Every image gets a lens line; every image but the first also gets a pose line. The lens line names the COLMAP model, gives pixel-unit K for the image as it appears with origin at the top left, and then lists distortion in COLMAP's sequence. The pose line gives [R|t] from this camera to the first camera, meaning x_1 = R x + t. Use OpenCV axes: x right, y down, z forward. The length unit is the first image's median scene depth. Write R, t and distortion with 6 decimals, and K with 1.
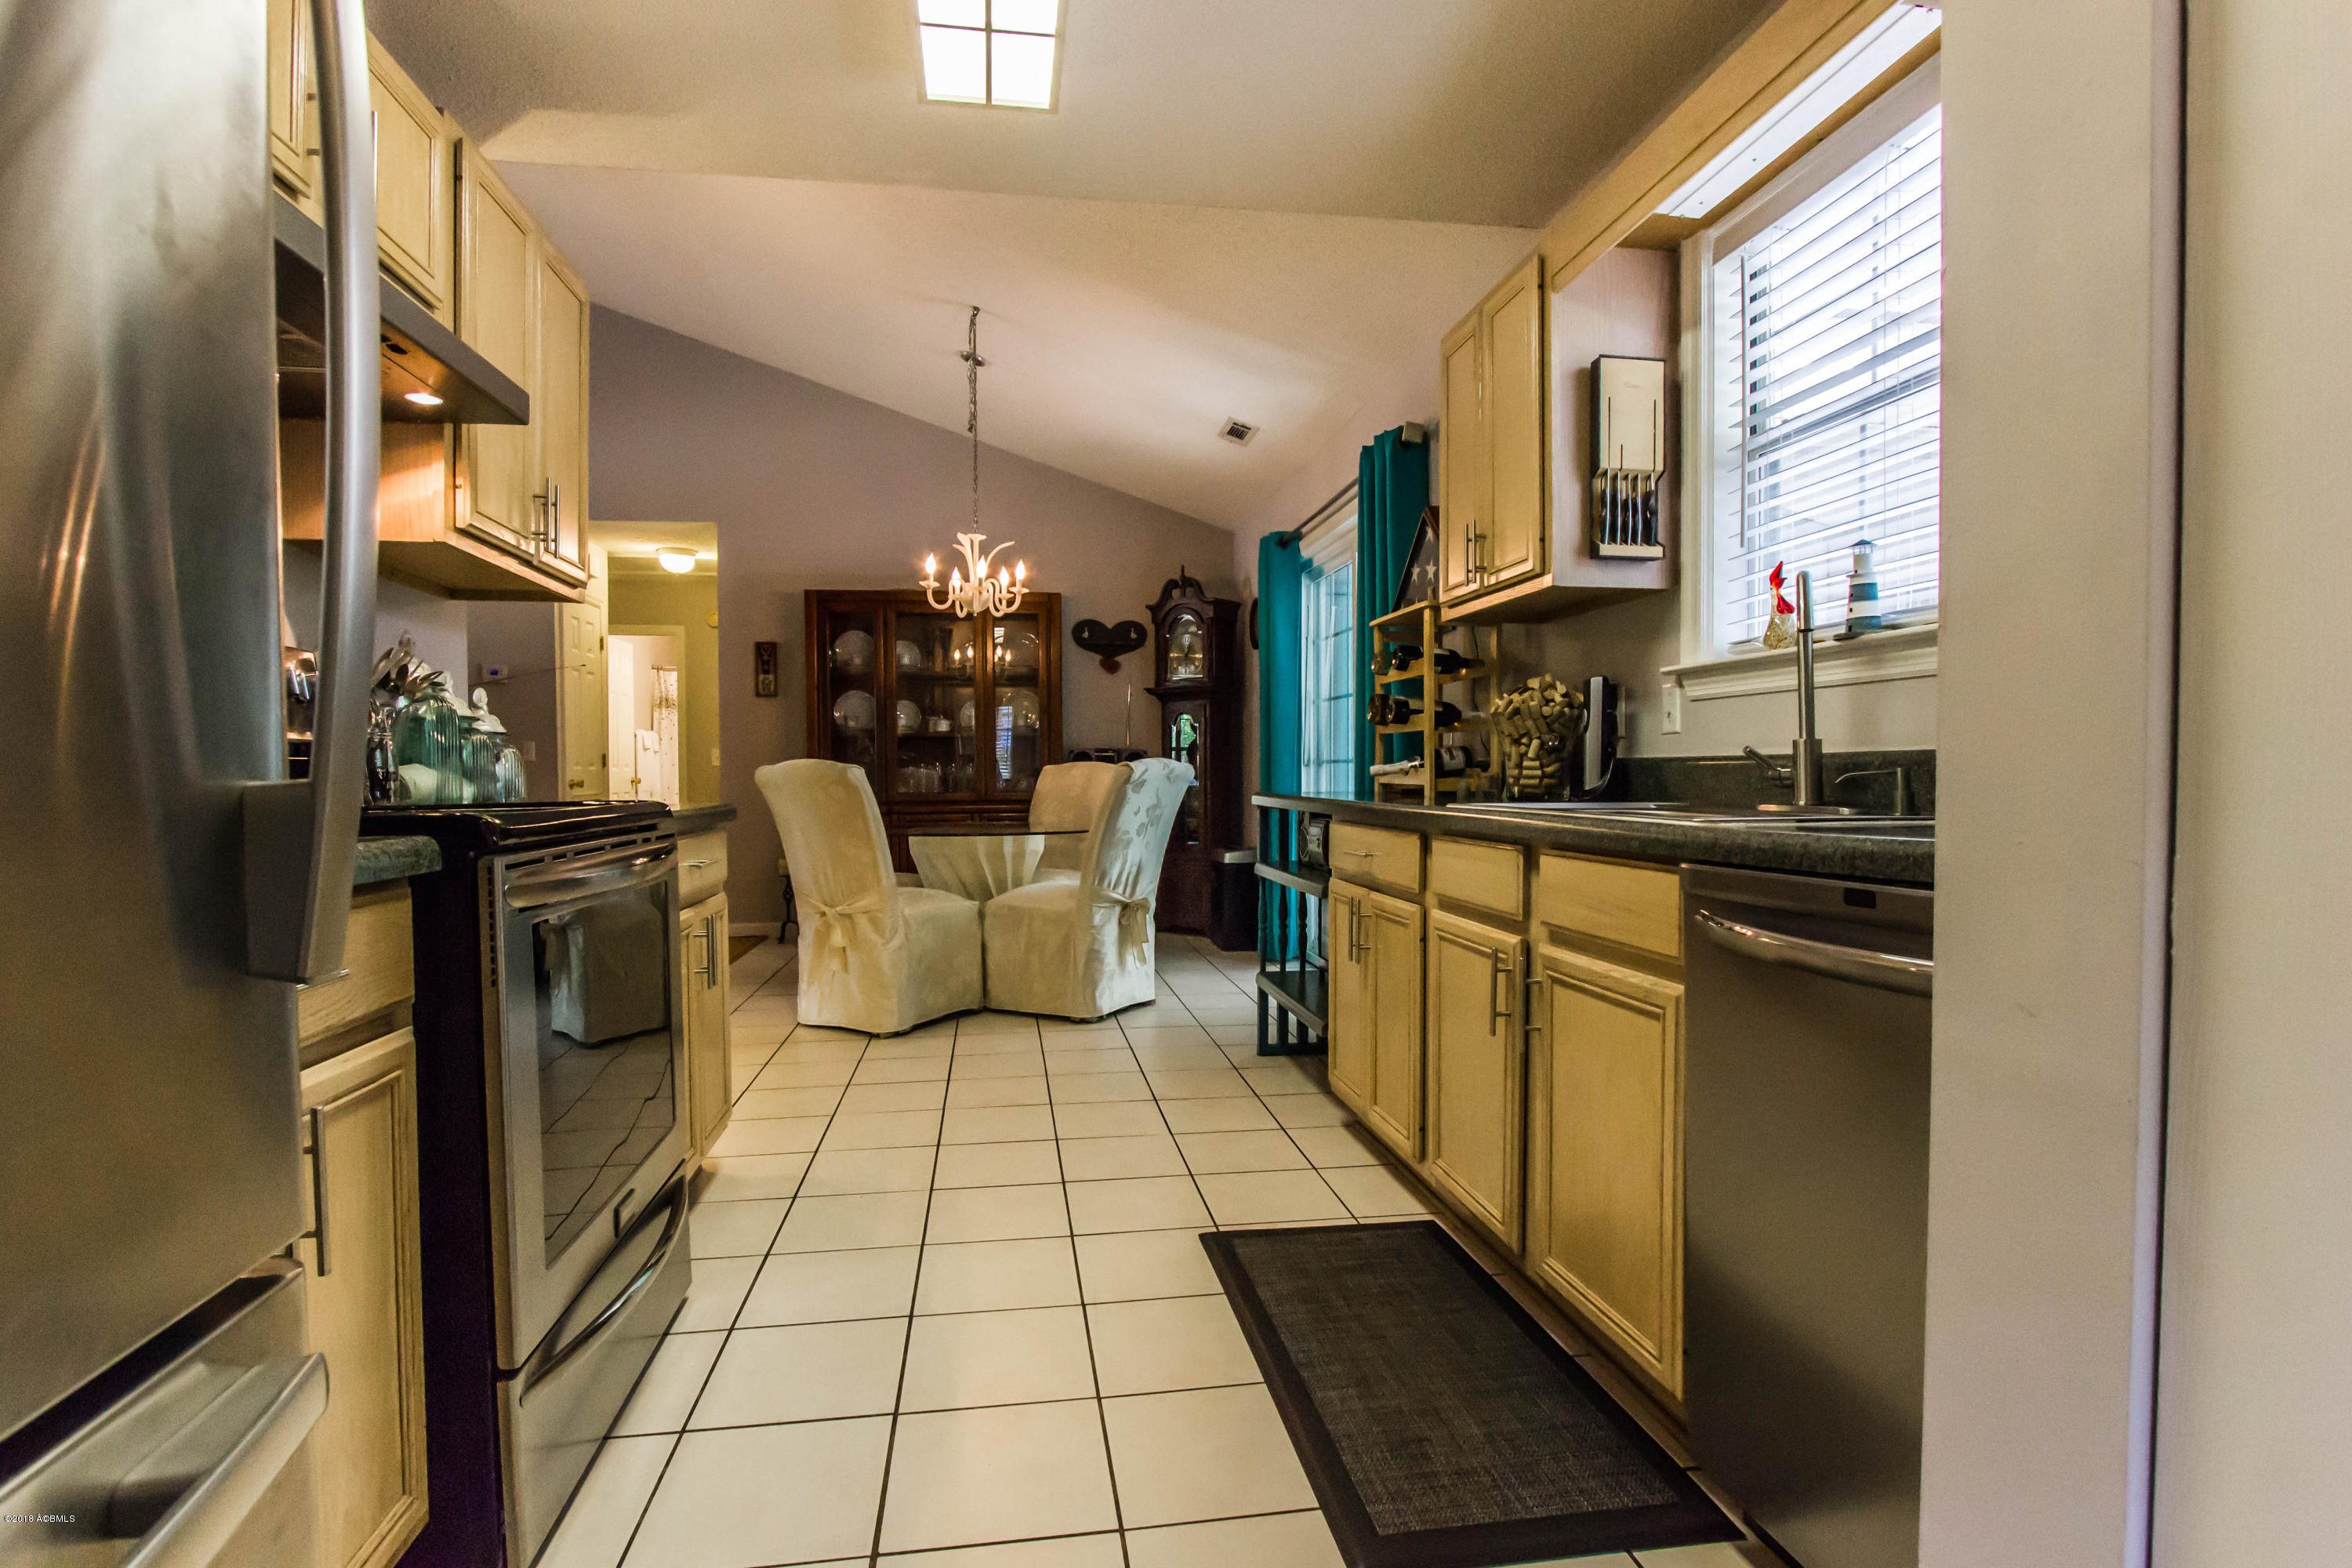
lens RADIAL K [[1091.8, 0, 1164.4], [0, 1091.8, 795.8], [0, 0, 1]] dist [-0.013046, 0.001108]
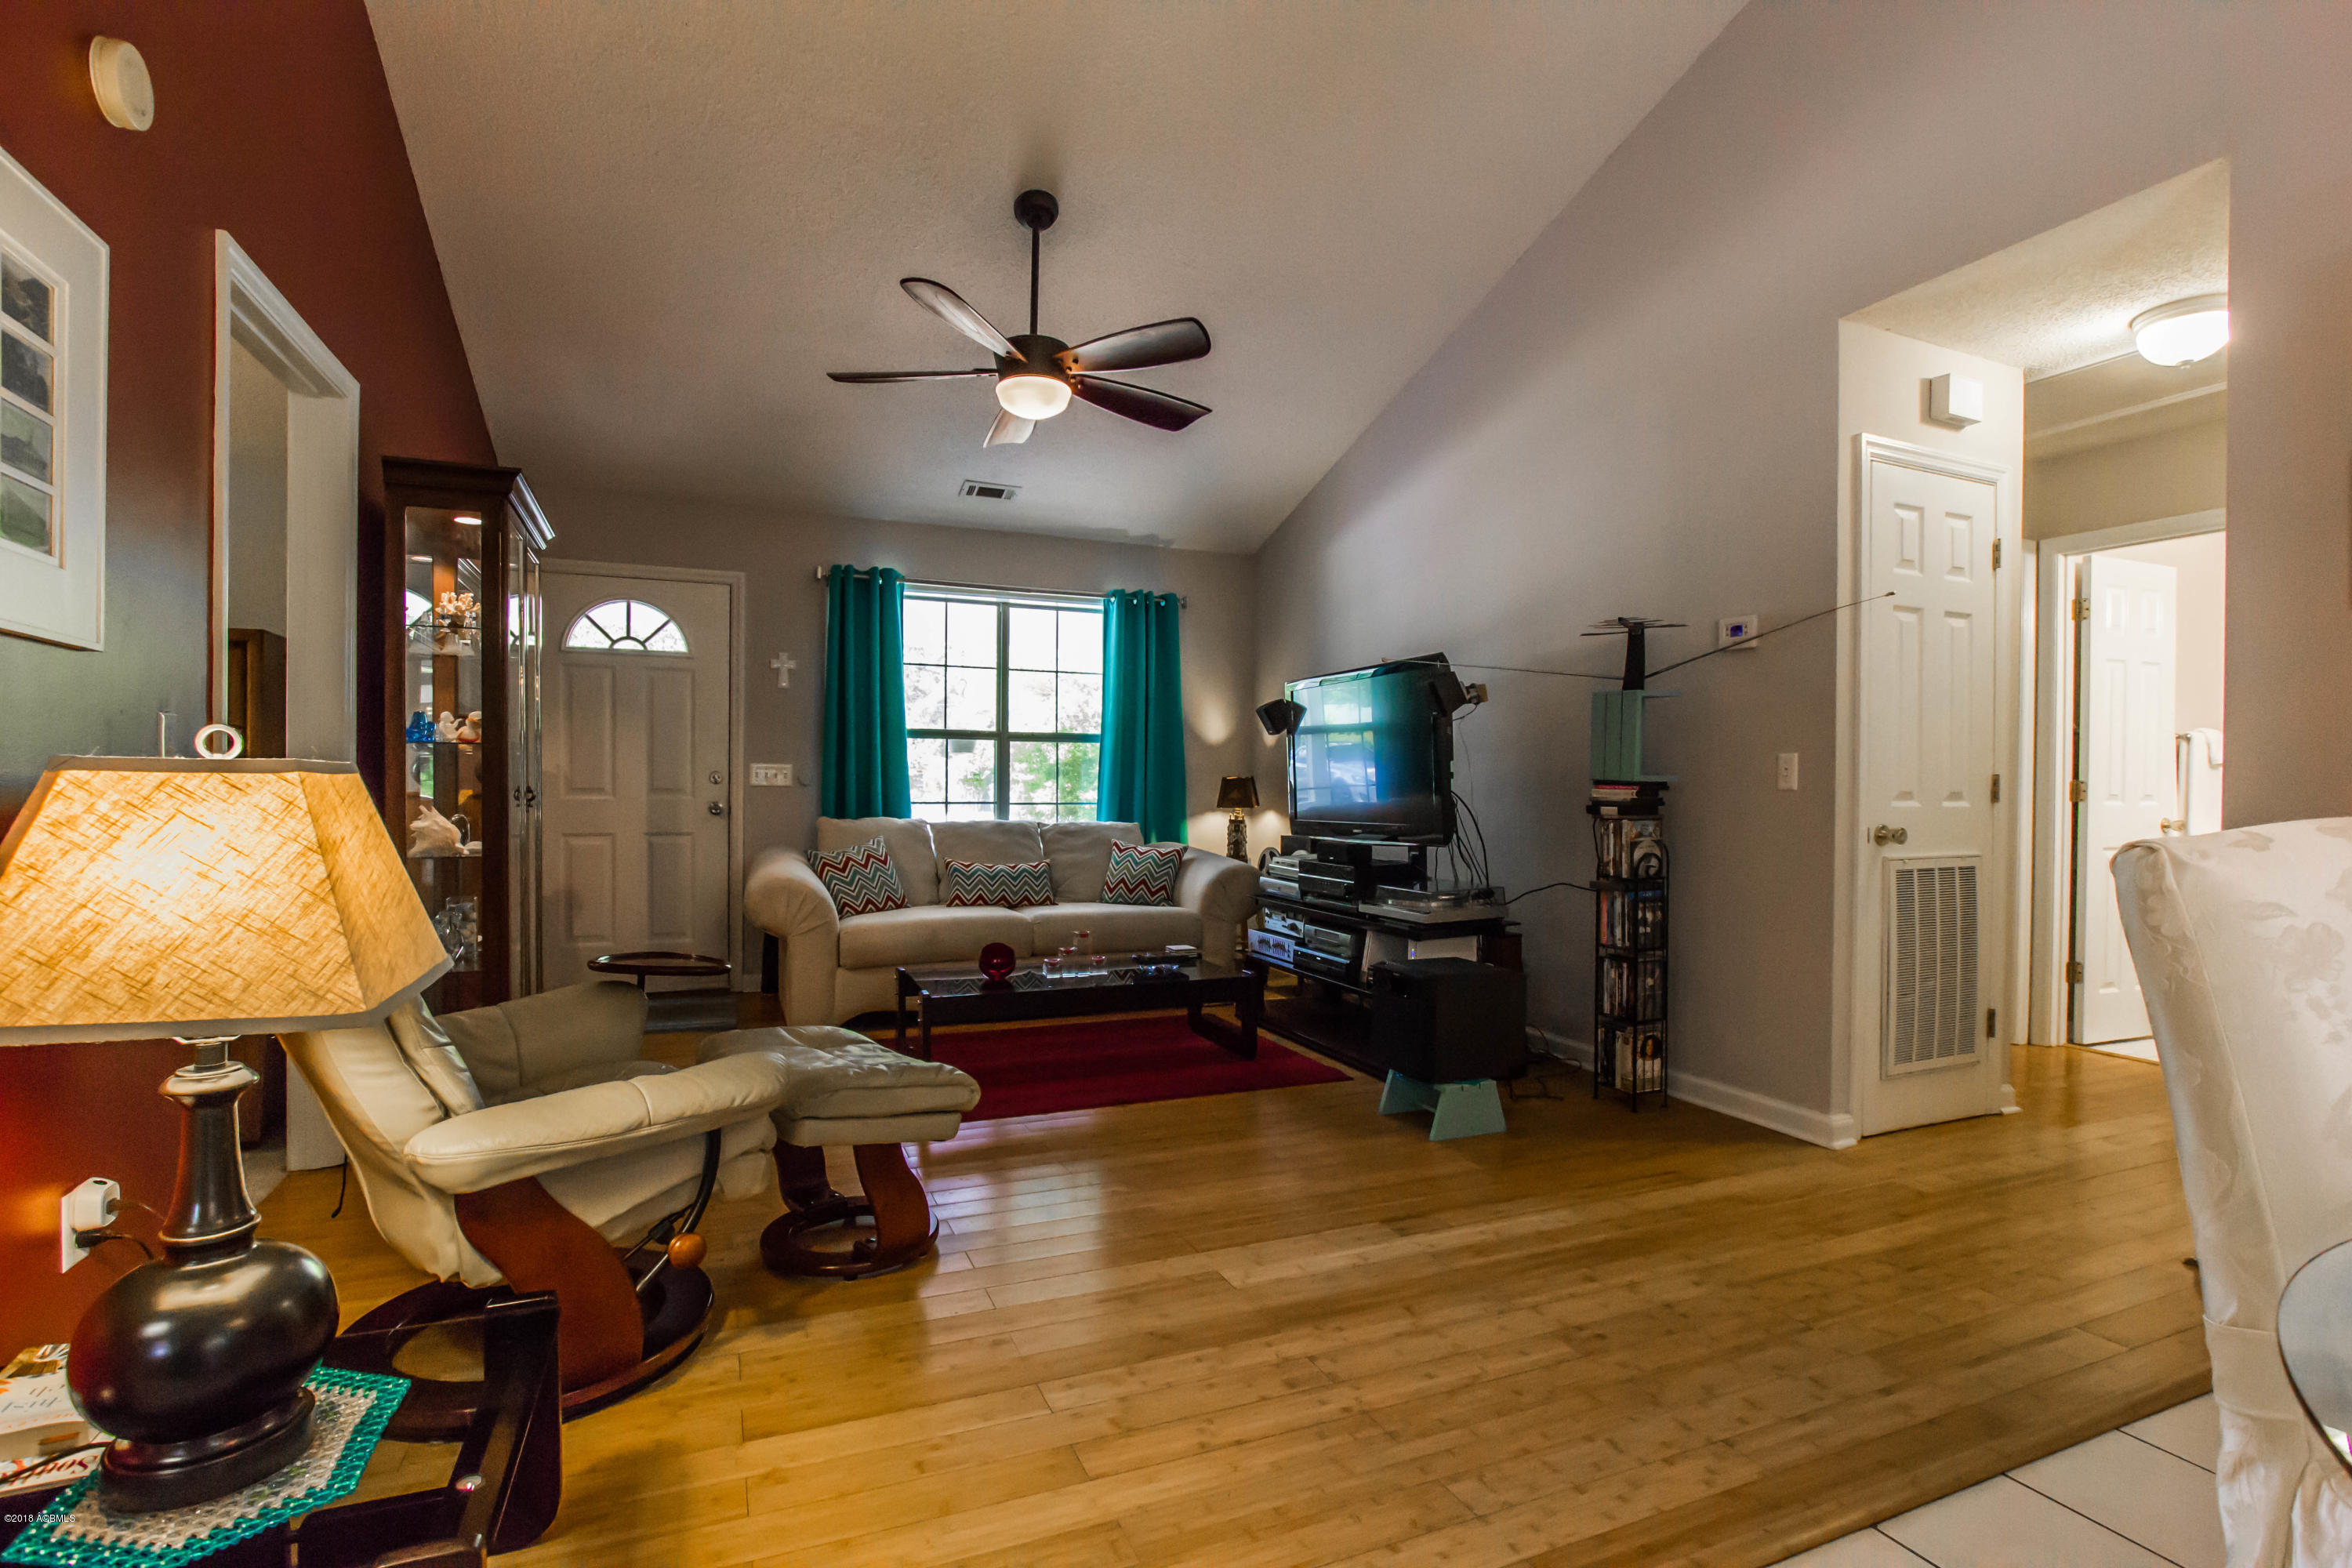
lens RADIAL K [[1091.8, 0, 1164.4], [0, 1091.8, 795.8], [0, 0, 1]] dist [-0.013046, 0.001108]
pose [[0.246651, 0.014402, -0.968997, -0.240629], [-0.033419, 0.999421, 0.006348, -0.036905], [0.968528, 0.030817, 0.246990, 0.964427]]
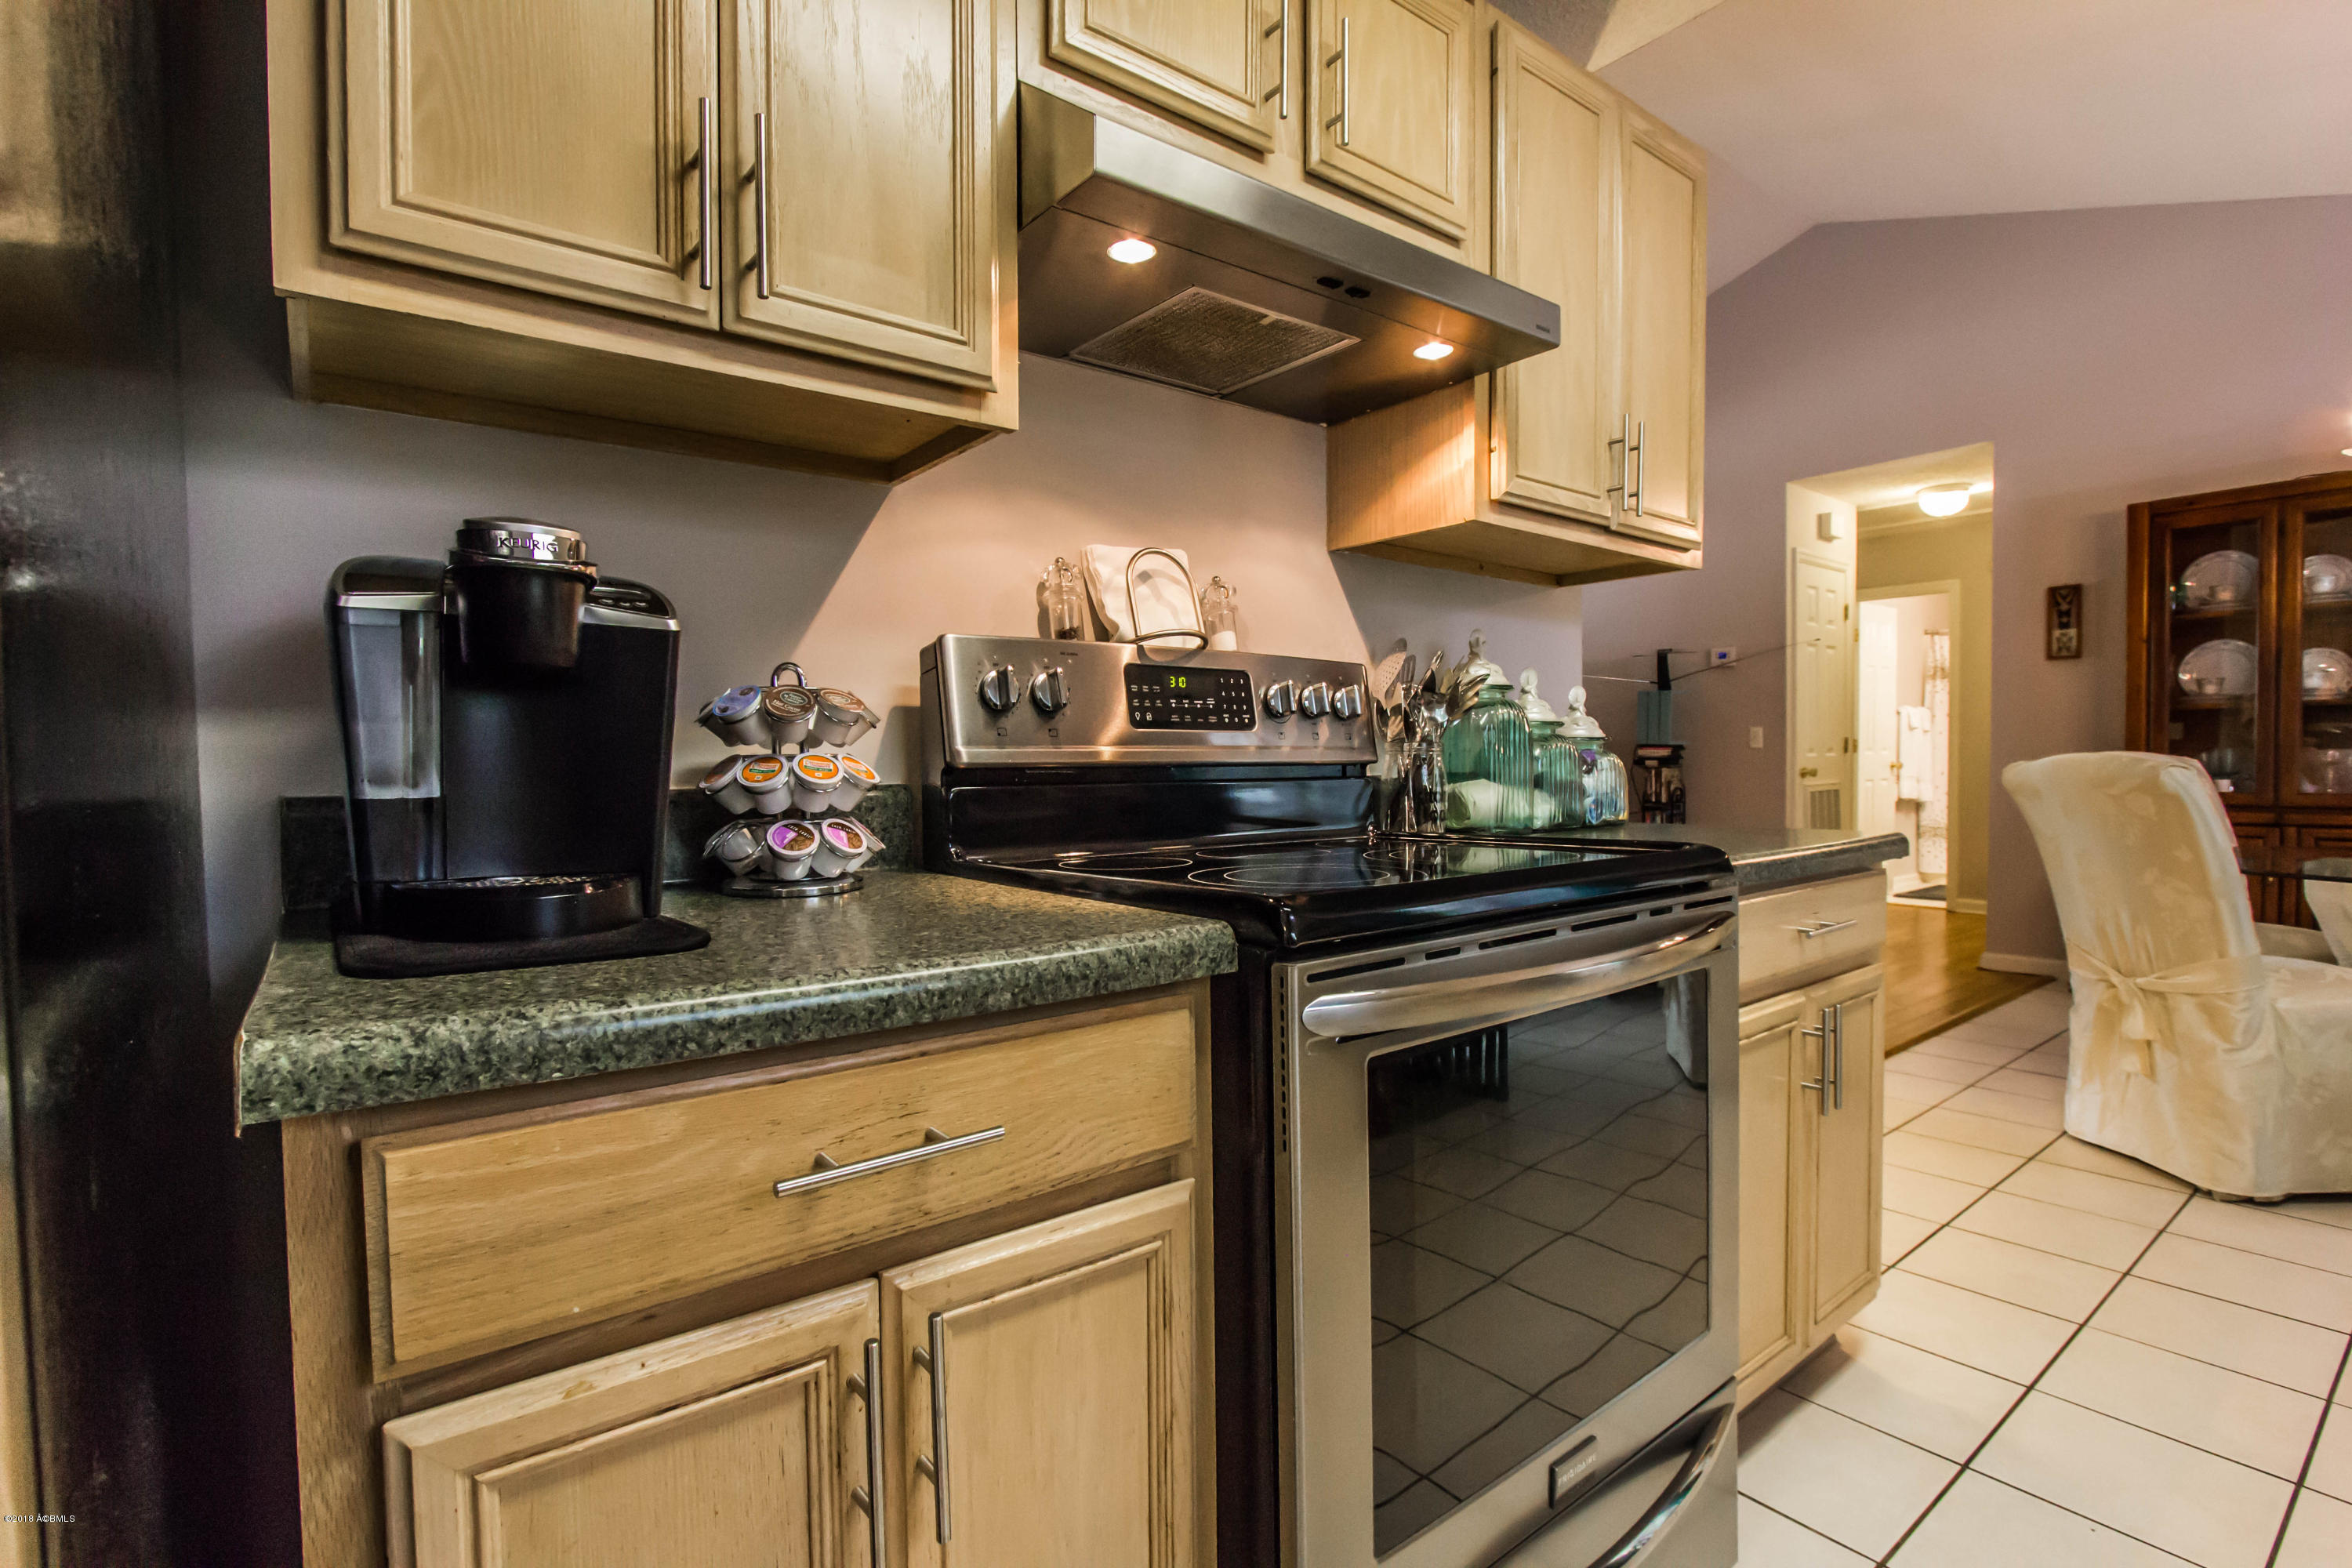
lens RADIAL K [[1091.8, 0, 1164.4], [0, 1091.8, 795.8], [0, 0, 1]] dist [-0.013046, 0.001108]
pose [[0.482219, 0.030558, -0.875517, -0.016355], [-0.011579, 0.999526, 0.028508, -0.019334], [0.875974, -0.003609, 0.482345, 0.172924]]
